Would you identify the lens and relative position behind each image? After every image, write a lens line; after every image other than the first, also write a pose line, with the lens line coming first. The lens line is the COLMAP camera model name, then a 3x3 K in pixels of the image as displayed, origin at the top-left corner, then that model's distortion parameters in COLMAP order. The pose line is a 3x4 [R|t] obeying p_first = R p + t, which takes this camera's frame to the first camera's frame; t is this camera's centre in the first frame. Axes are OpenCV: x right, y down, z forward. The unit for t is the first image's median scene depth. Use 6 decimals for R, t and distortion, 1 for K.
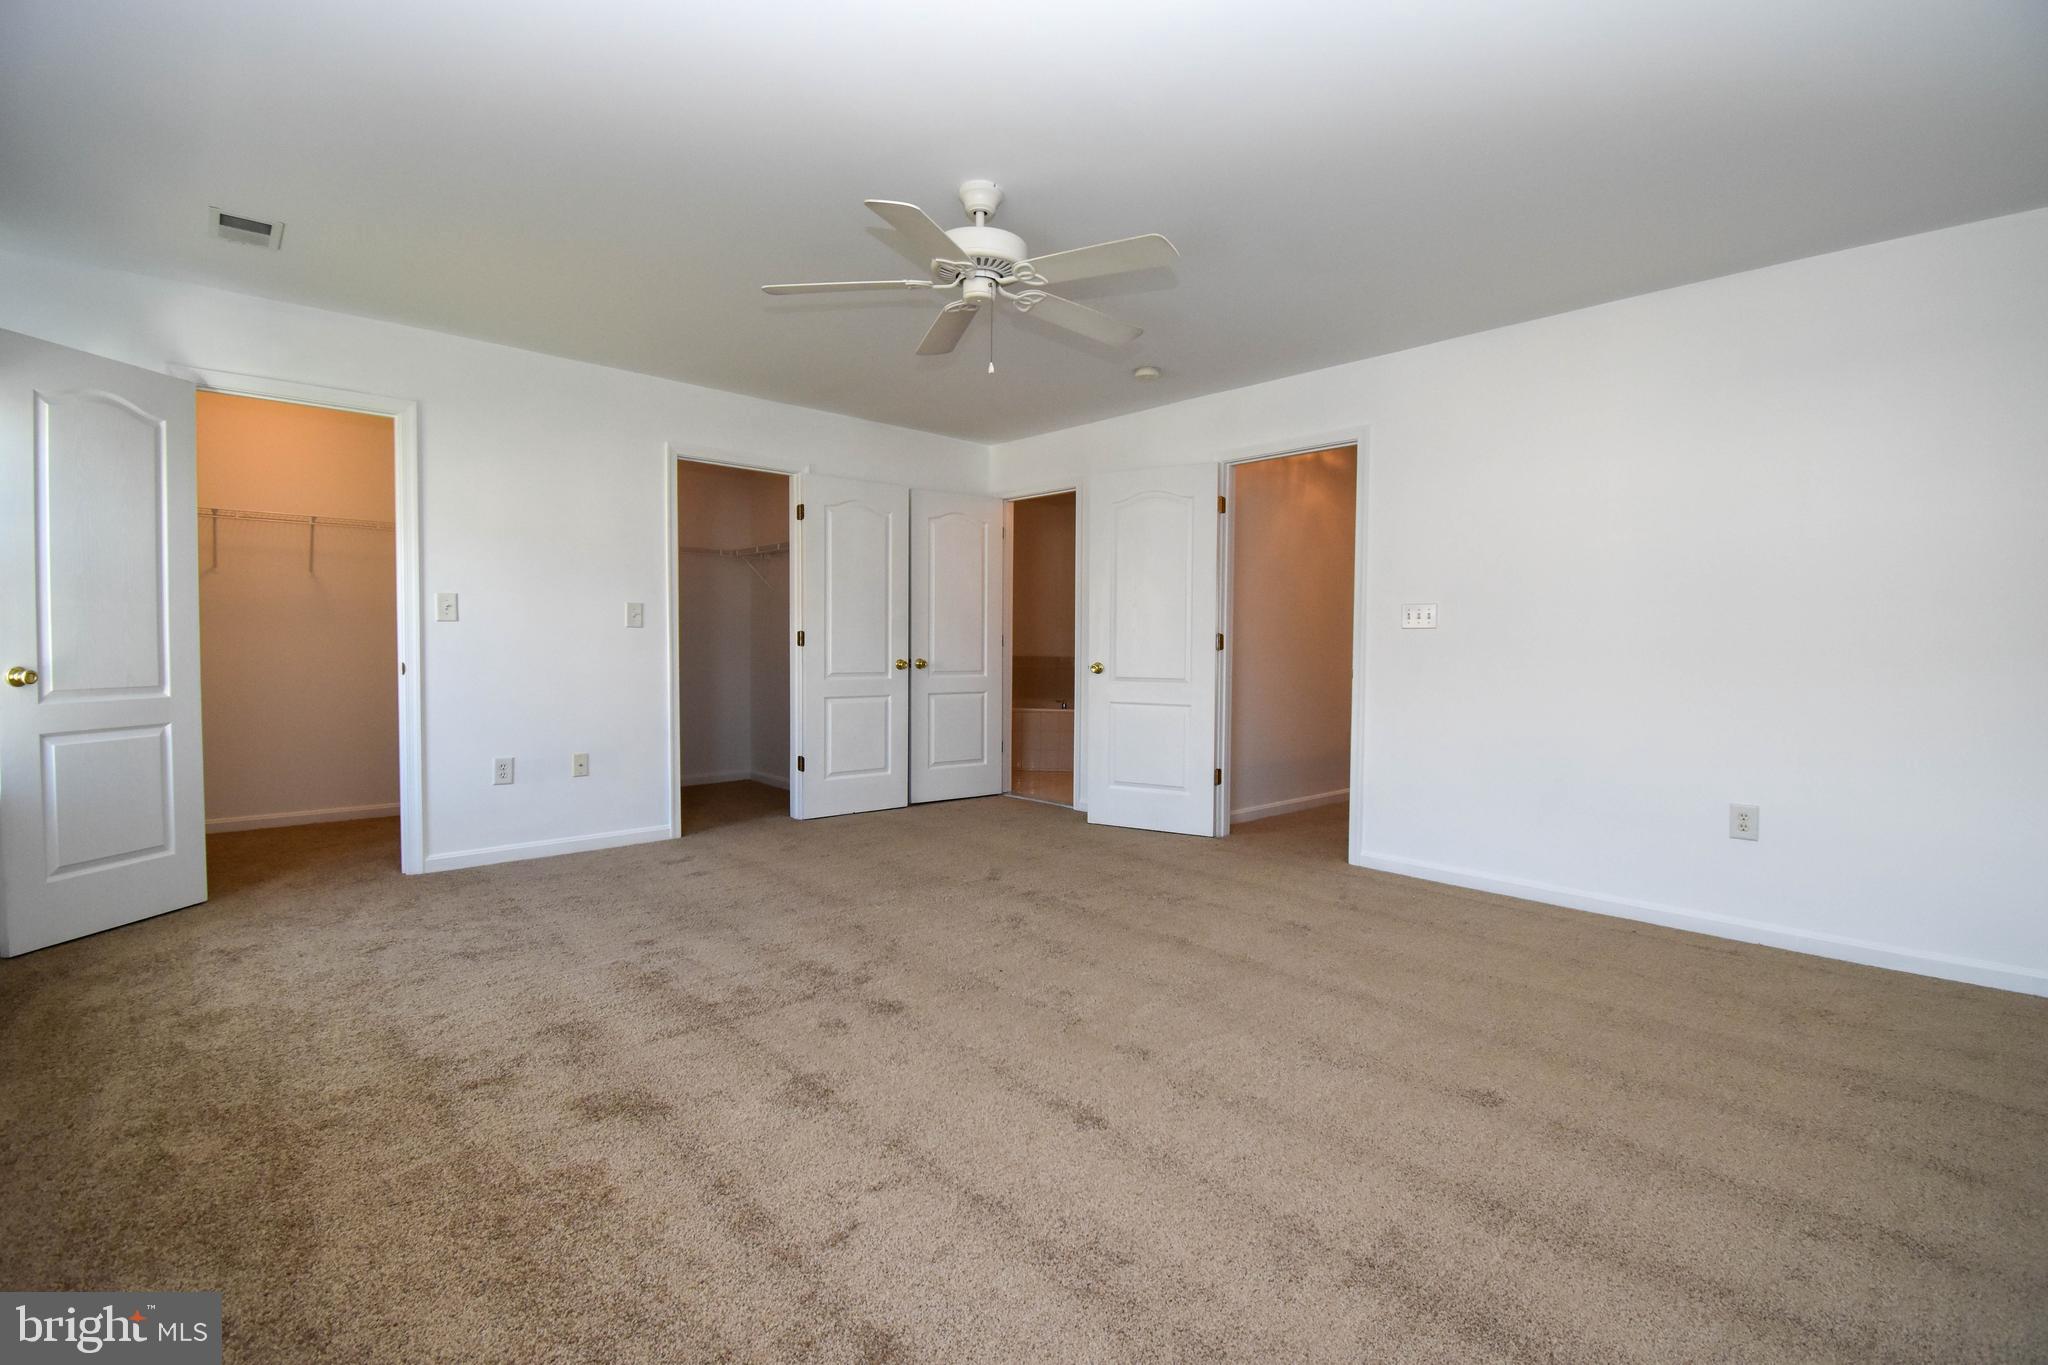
lens RADIAL K [[909.0, 0, 1027.7], [0, 909.0, 675.4], [0, 0, 1]] dist [0.023612, -0.027715]
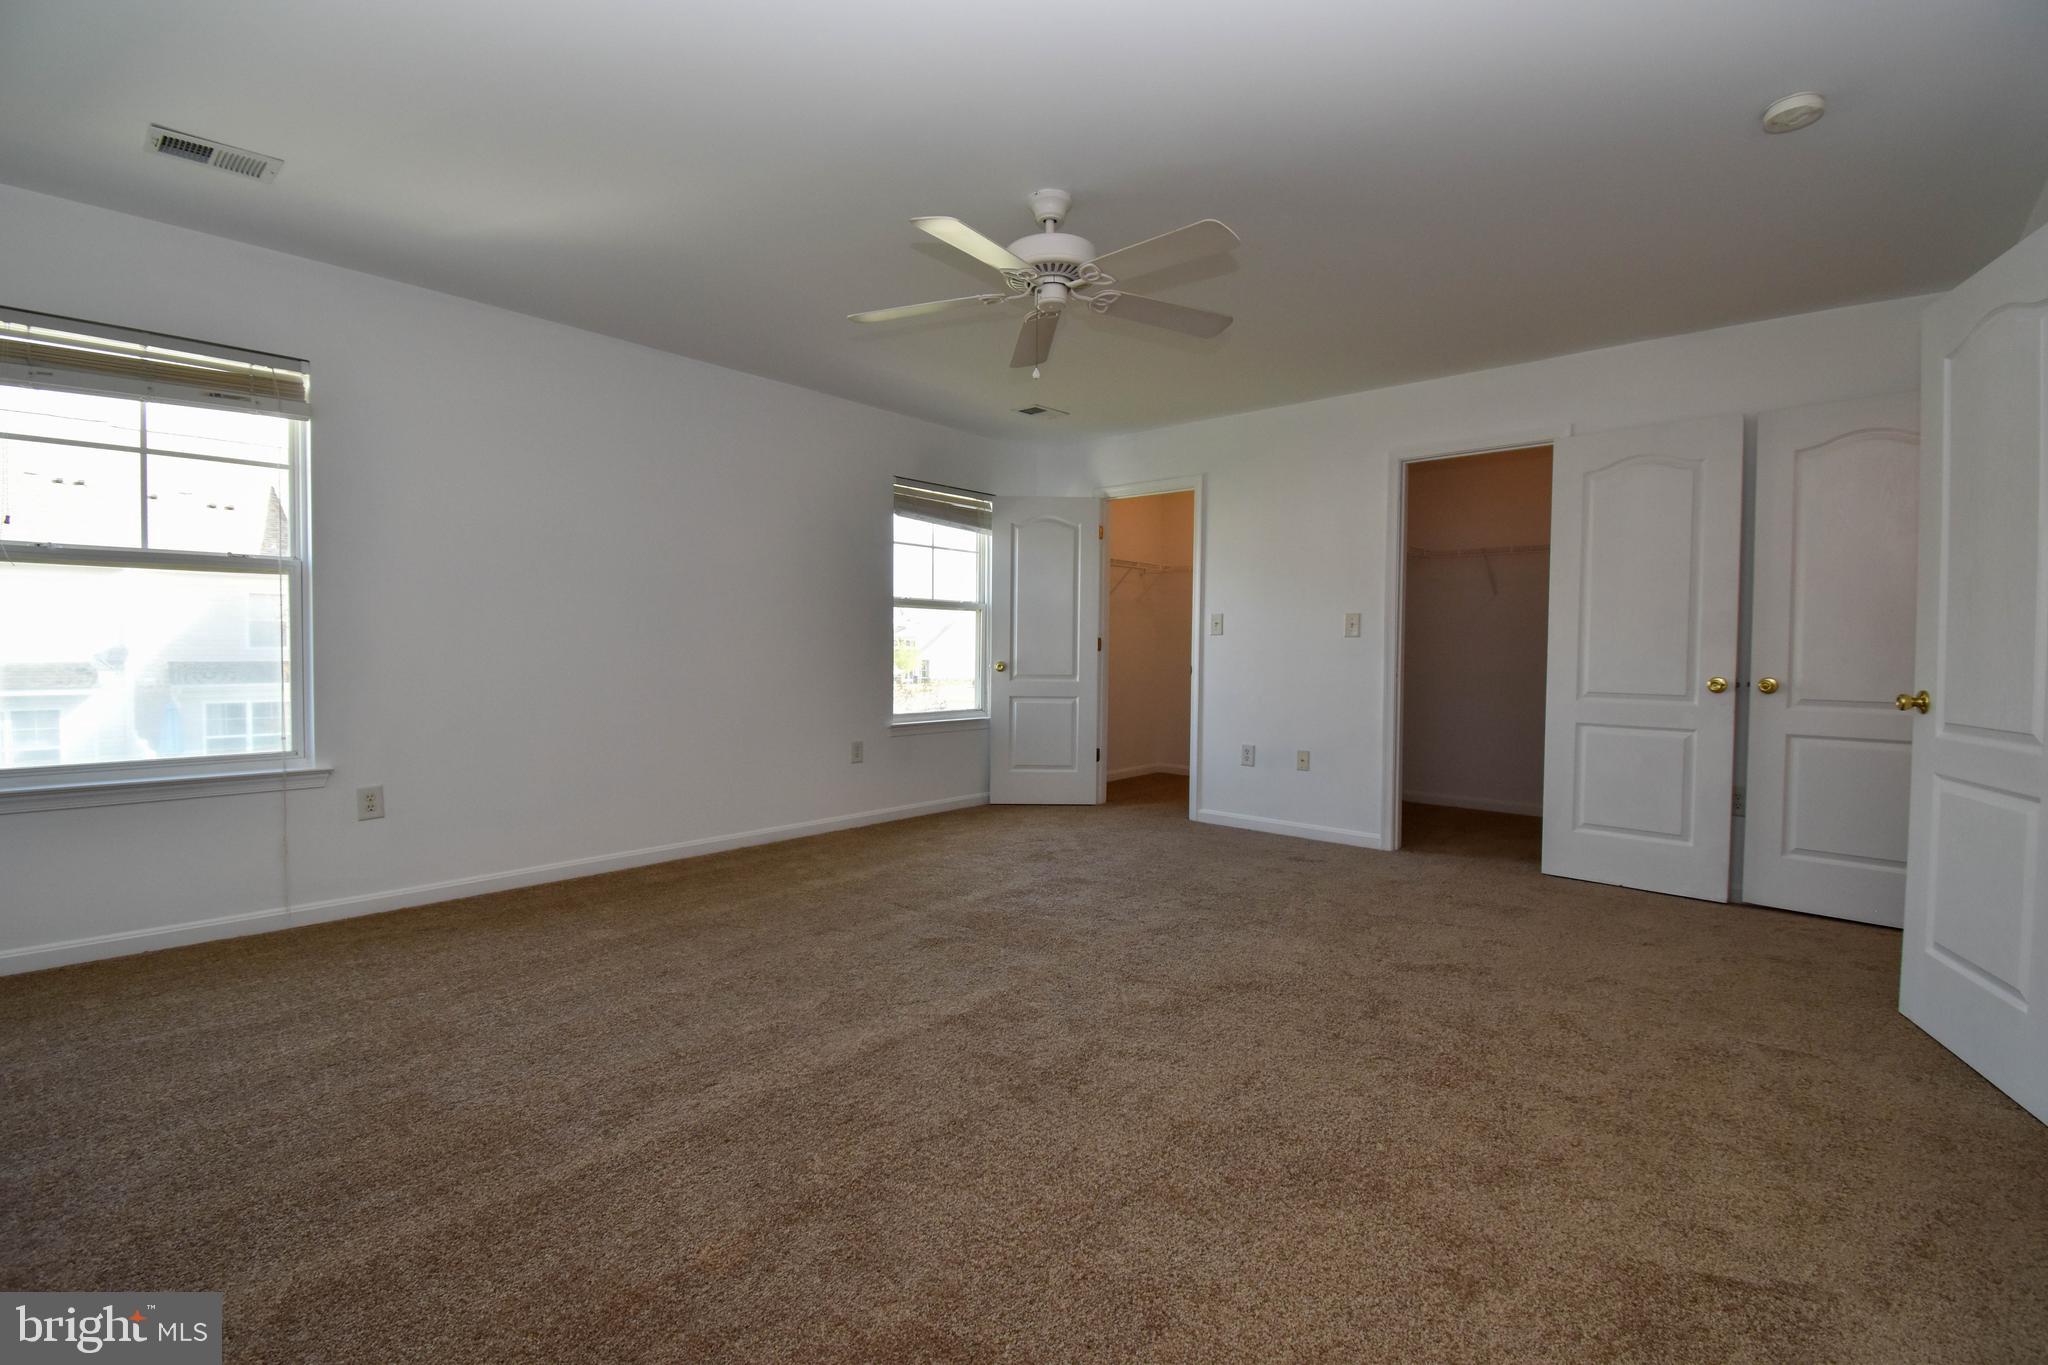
lens RADIAL K [[909.0, 0, 1027.7], [0, 909.0, 675.4], [0, 0, 1]] dist [0.023612, -0.027715]
pose [[0.107452, 0.028068, -0.993814, 0.587508], [-0.040705, 0.998887, 0.023811, -0.019462], [0.993377, 0.037895, 0.108475, 0.536392]]
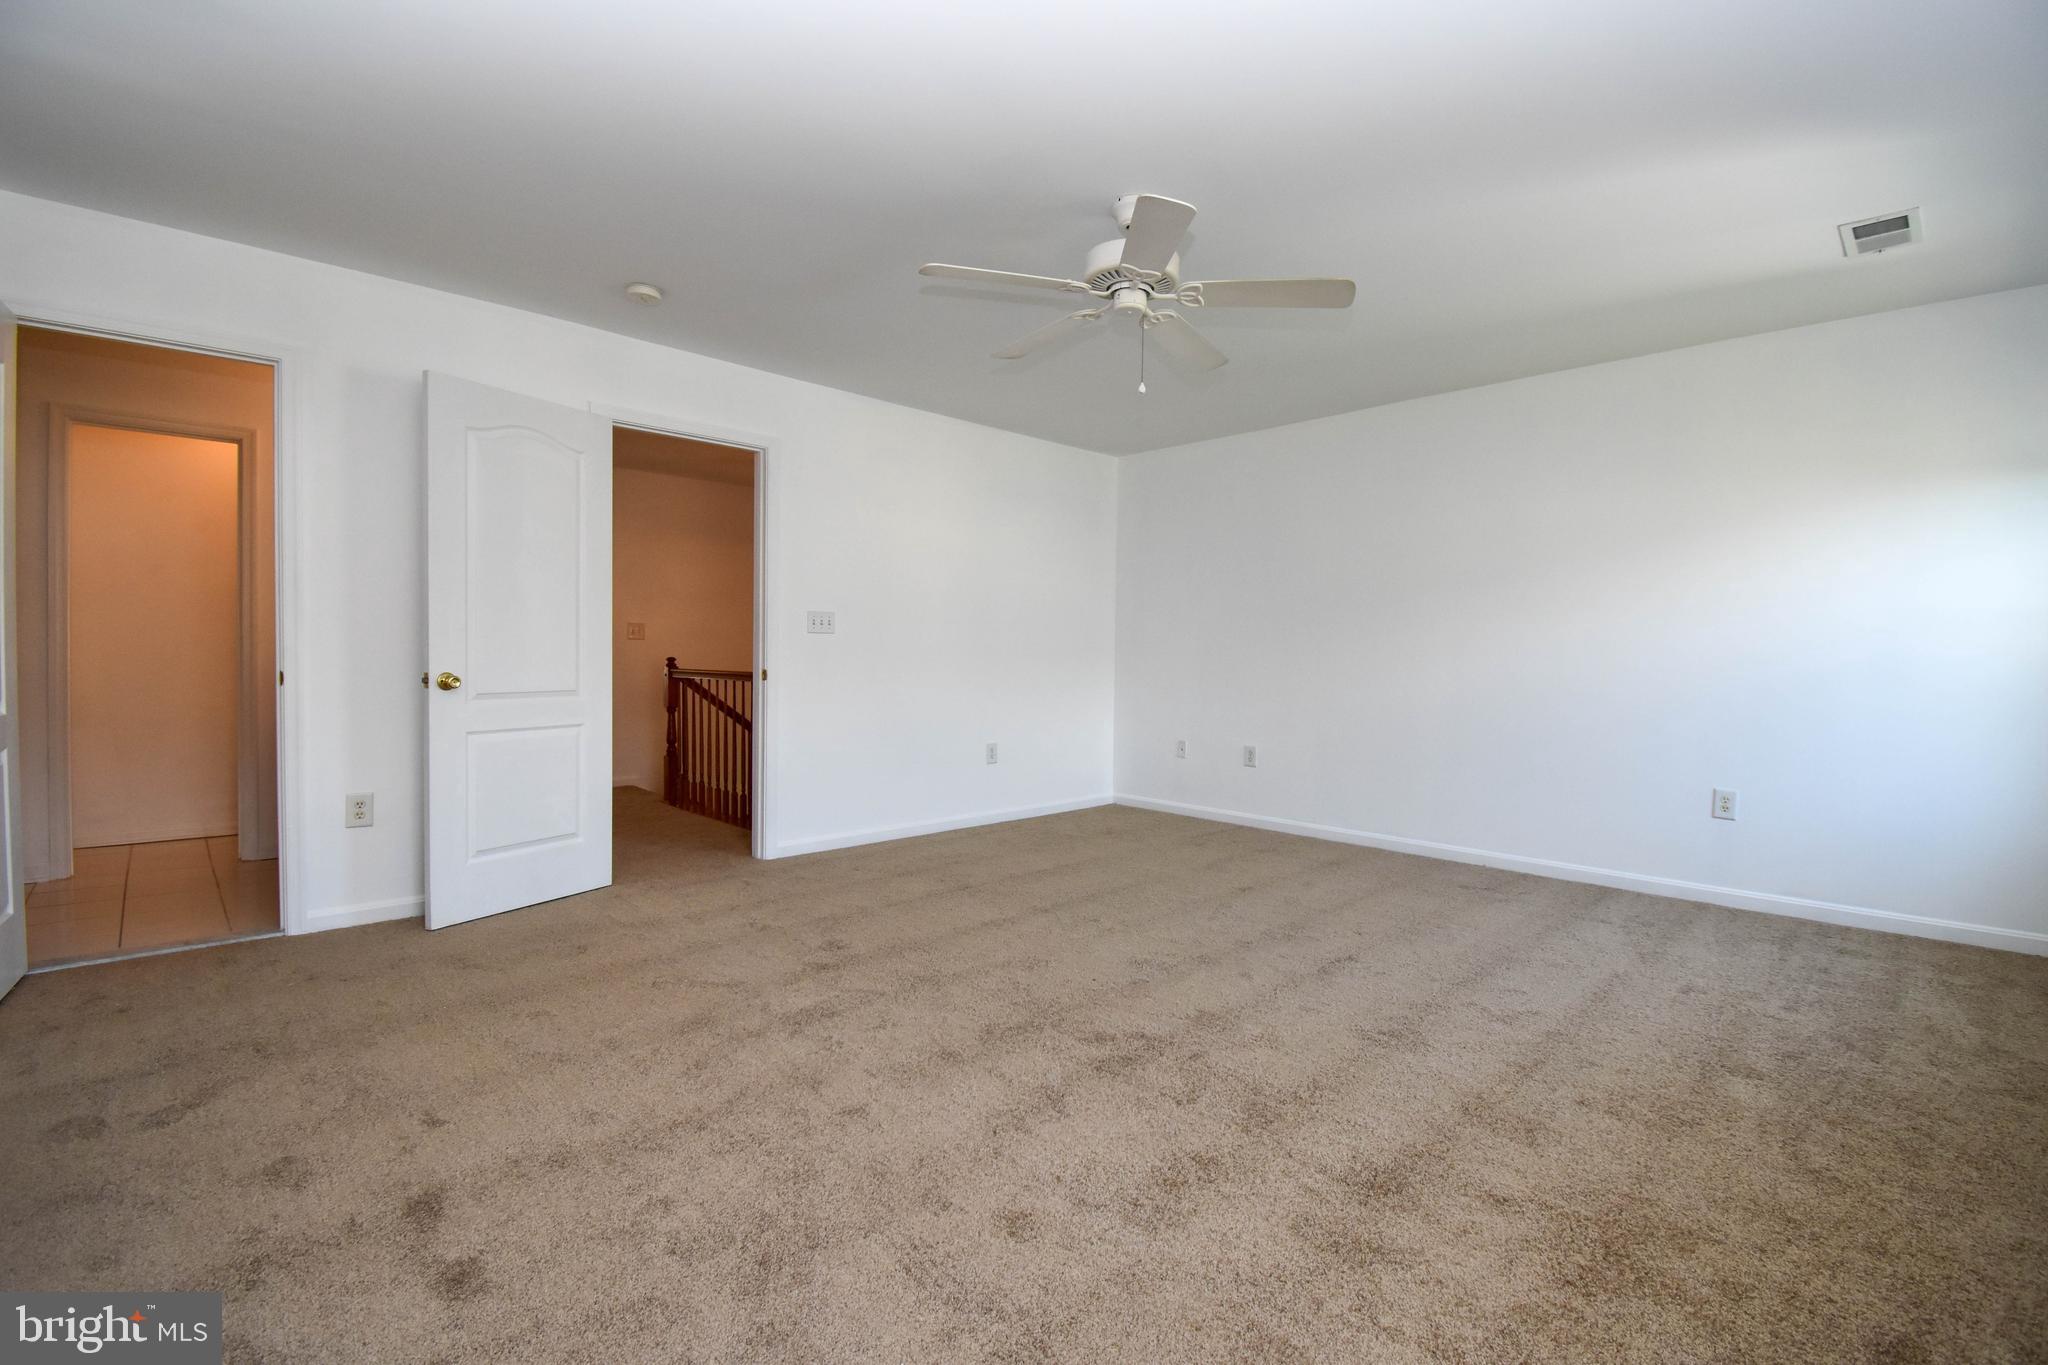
lens RADIAL K [[922.5, 0, 1021.3], [0, 922.5, 672.4], [0, 0, 1]] dist [0.013489, -0.025007]
pose [[-0.026410, -0.031939, 0.999141, -0.717496], [0.019878, 0.999275, 0.032469, -0.033343], [-0.999454, 0.020718, -0.025756, 0.766641]]
